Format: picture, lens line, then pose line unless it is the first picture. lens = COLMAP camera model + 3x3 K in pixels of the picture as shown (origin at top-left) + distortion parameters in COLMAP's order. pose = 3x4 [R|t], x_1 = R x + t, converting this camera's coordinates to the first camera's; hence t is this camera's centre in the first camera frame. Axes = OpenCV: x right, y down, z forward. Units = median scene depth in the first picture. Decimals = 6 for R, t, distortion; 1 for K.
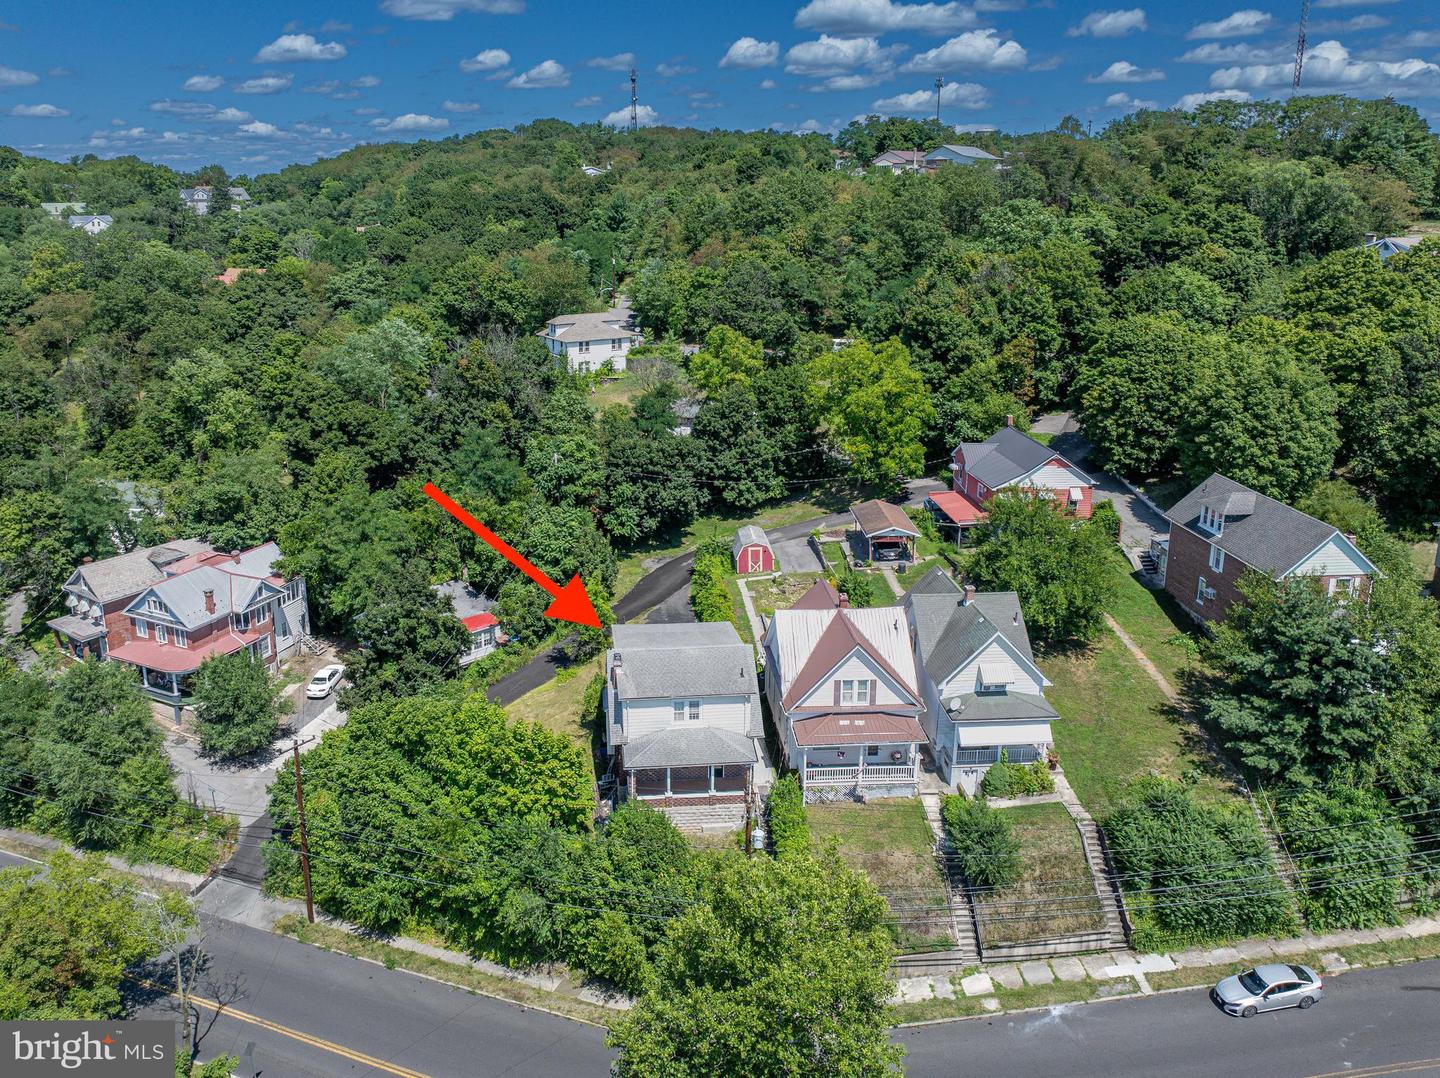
lens RADIAL K [[1044.9, 0, 692.8], [0, 1044.9, 447.7], [0, 0, 1]] dist [-0.030099, -0.003068]
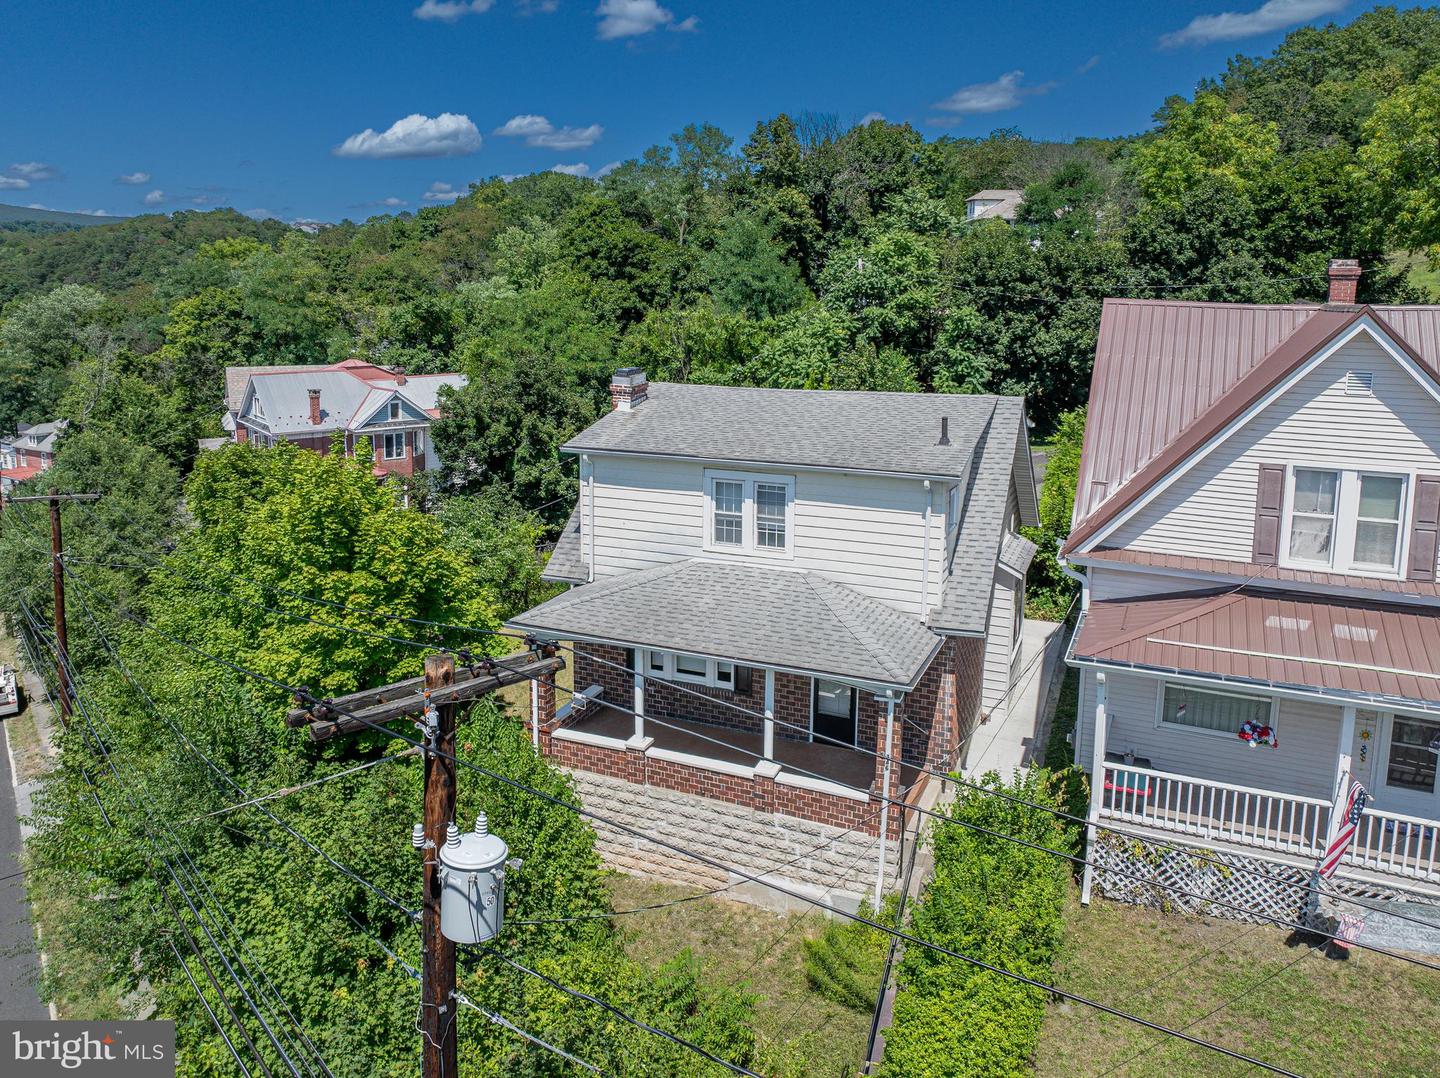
lens RADIAL K [[1044.9, 0, 692.8], [0, 1044.9, 447.7], [0, 0, 1]] dist [-0.030099, -0.003068]
pose [[0.870809, 0.074310, -0.485973, 0.095841], [-0.112289, 0.992444, -0.049455, 0.172790], [0.478627, 0.097635, 0.872573, 0.483048]]
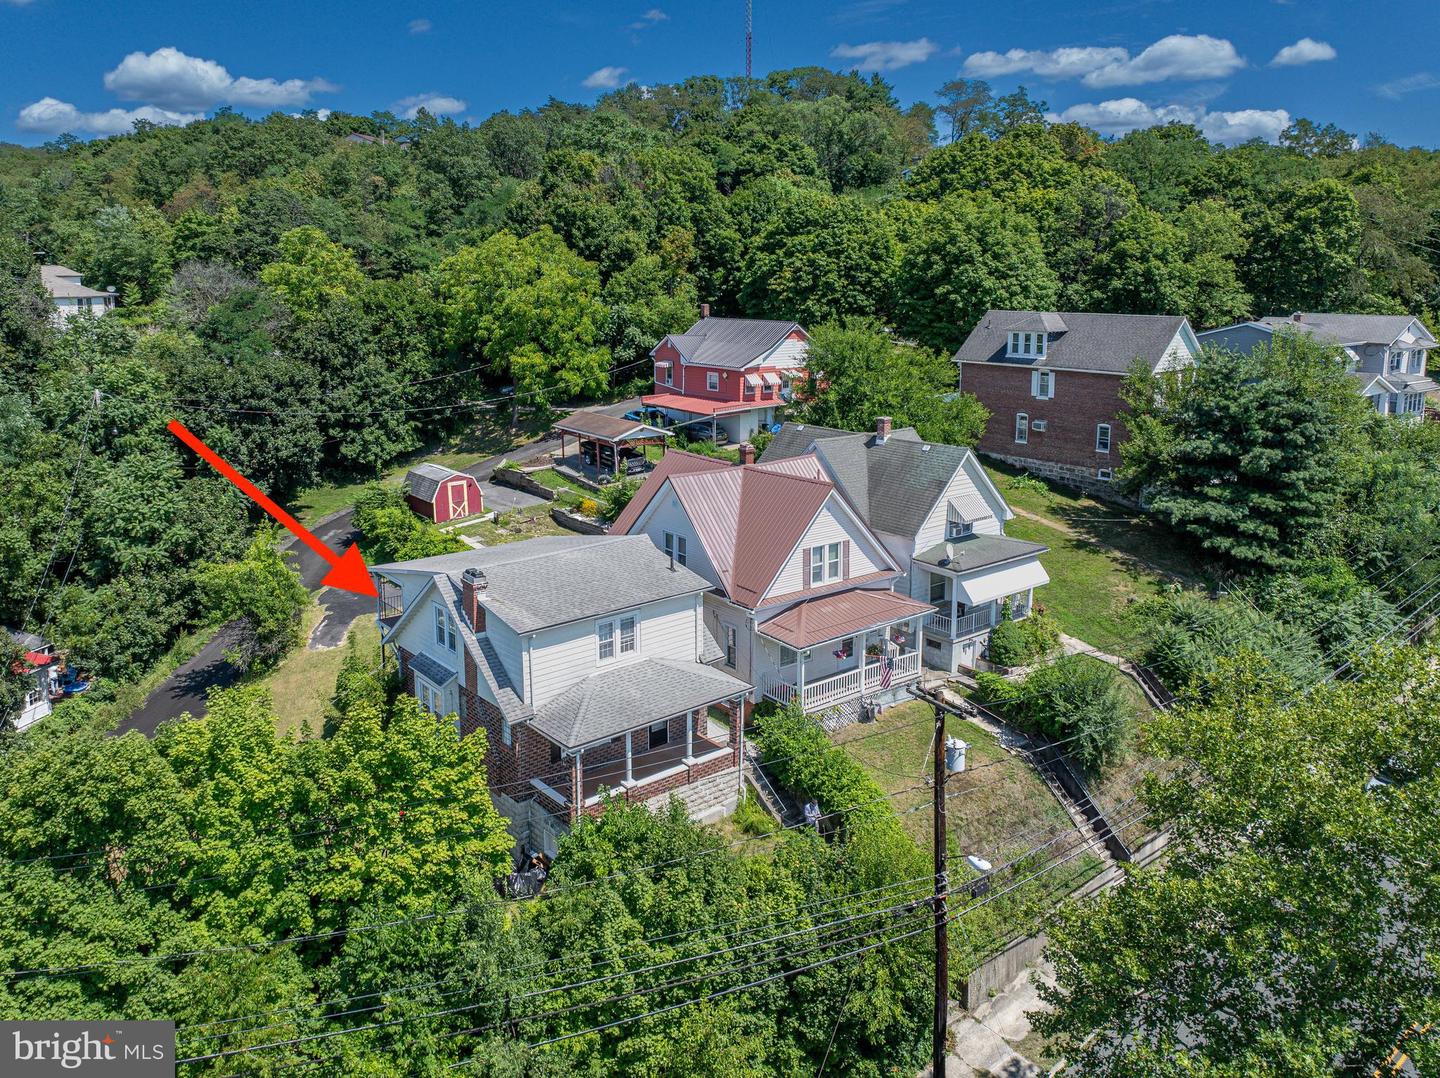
lens RADIAL K [[1044.9, 0, 692.8], [0, 1044.9, 447.7], [0, 0, 1]] dist [-0.030099, -0.003068]
pose [[0.834673, -0.096215, 0.542277, -0.190503], [0.133606, 0.990584, -0.029888, 0.117988], [-0.534295, 0.097398, 0.839668, 0.331287]]
